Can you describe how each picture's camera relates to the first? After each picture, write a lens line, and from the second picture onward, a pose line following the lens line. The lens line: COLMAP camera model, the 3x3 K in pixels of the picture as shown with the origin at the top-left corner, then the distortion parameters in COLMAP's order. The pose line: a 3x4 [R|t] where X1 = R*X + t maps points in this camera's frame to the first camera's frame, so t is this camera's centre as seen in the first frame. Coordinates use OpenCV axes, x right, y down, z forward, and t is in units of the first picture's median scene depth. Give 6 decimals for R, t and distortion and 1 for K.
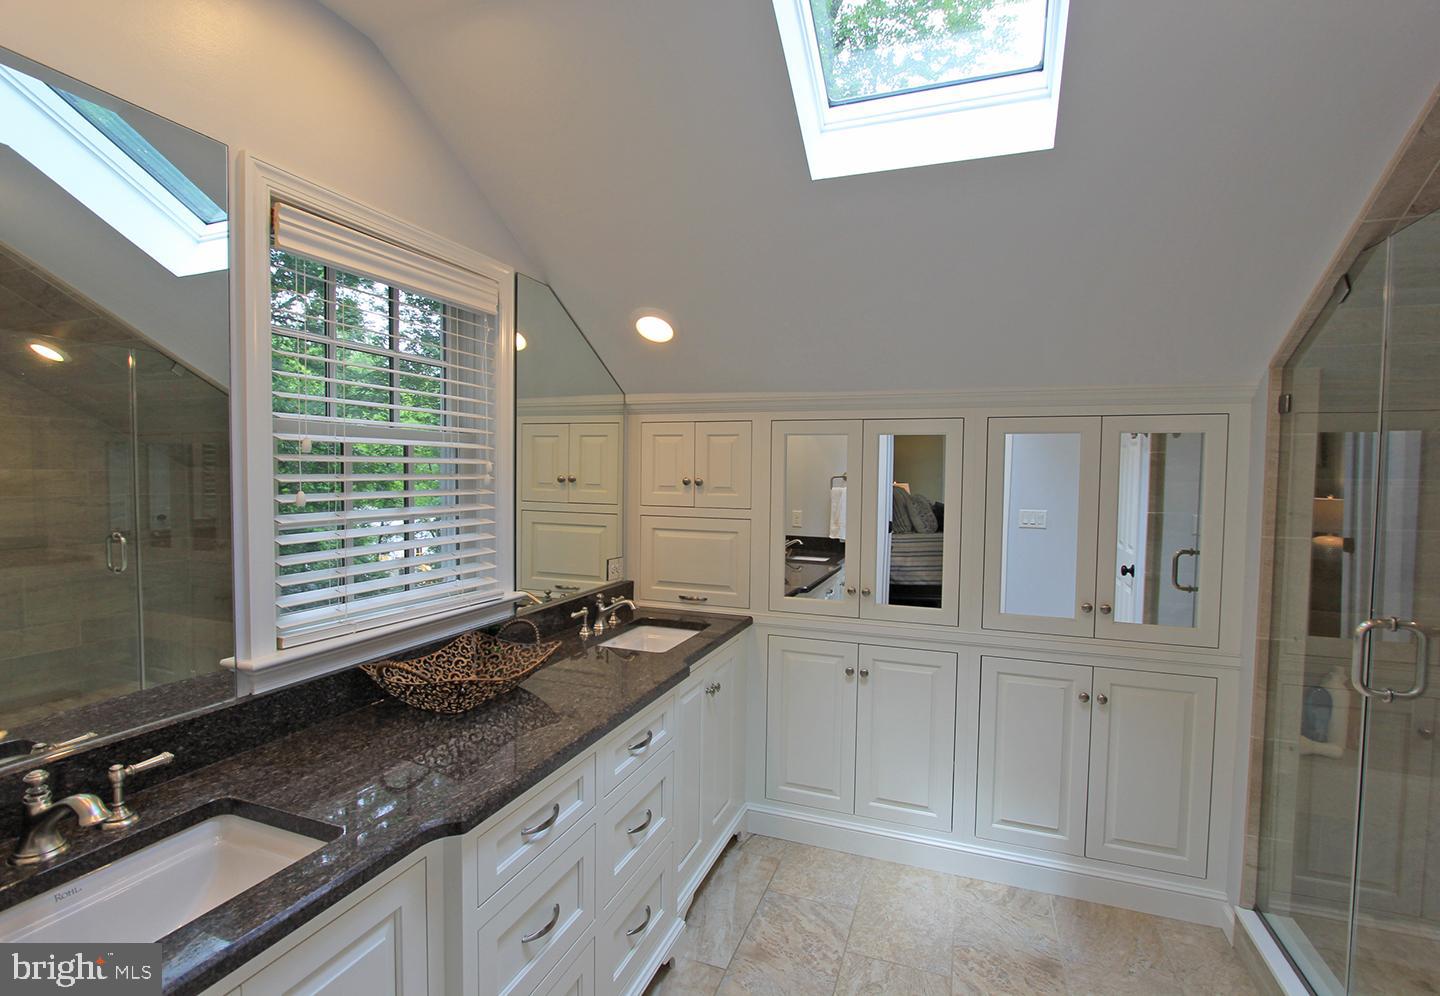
lens RADIAL K [[684.0, 0, 710.0], [0, 684.0, 506.3], [0, 0, 1]] dist [-0.014883, 0.000480]
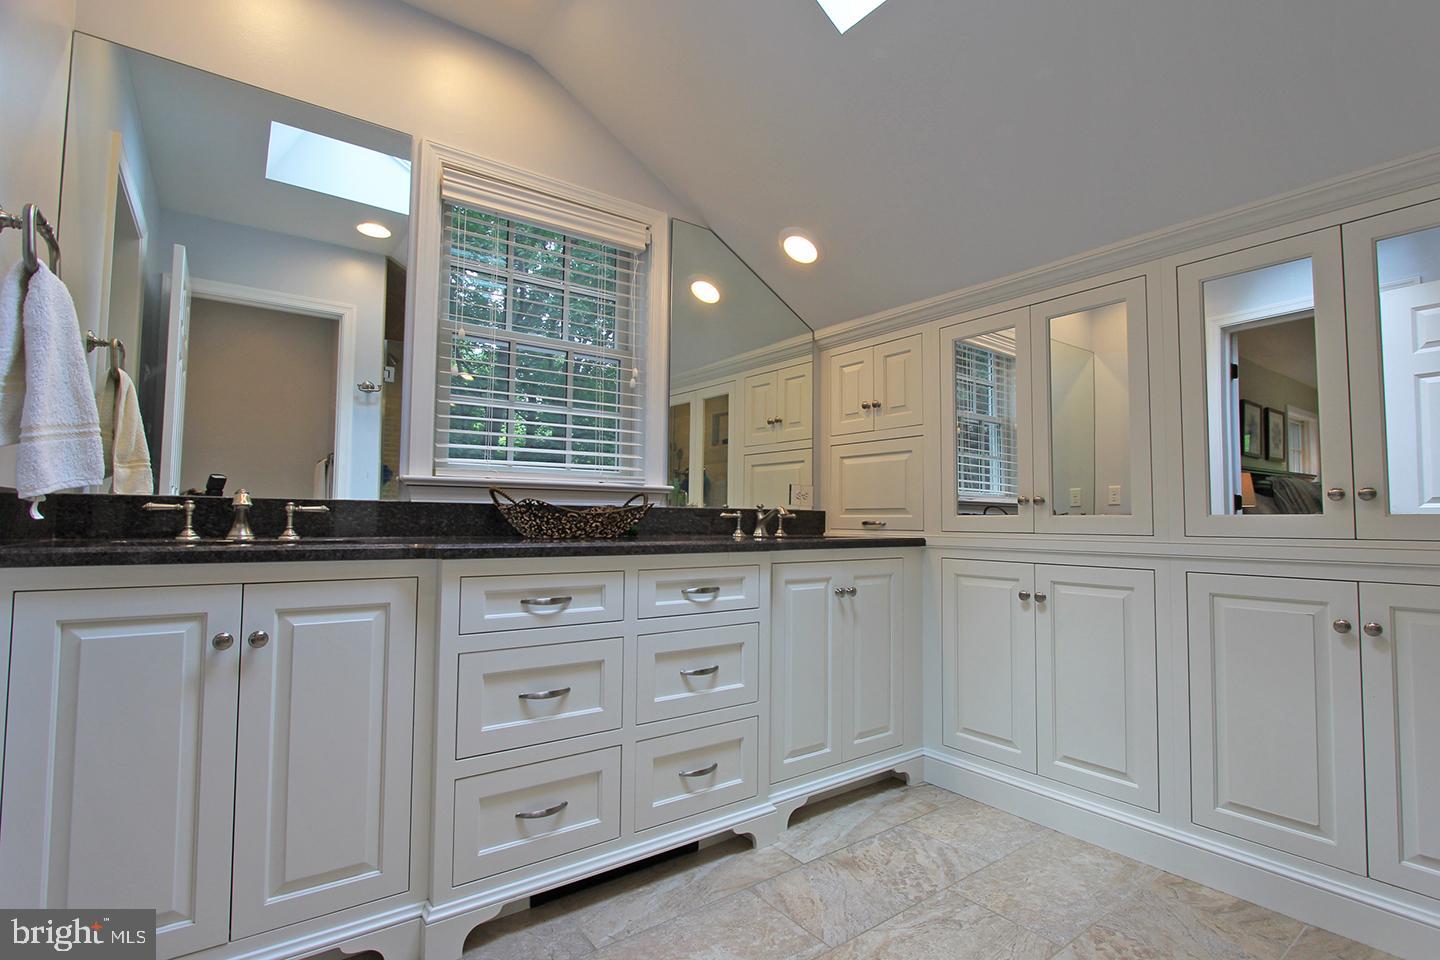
lens RADIAL K [[676.5, 0, 725.7], [0, 676.5, 475.3], [0, 0, 1]] dist [-0.005515, -0.000956]
pose [[0.852022, -0.034262, -0.522383, 0.343971], [-0.022664, 0.994506, -0.102193, 0.192978], [0.523015, 0.098909, 0.846565, 0.078665]]
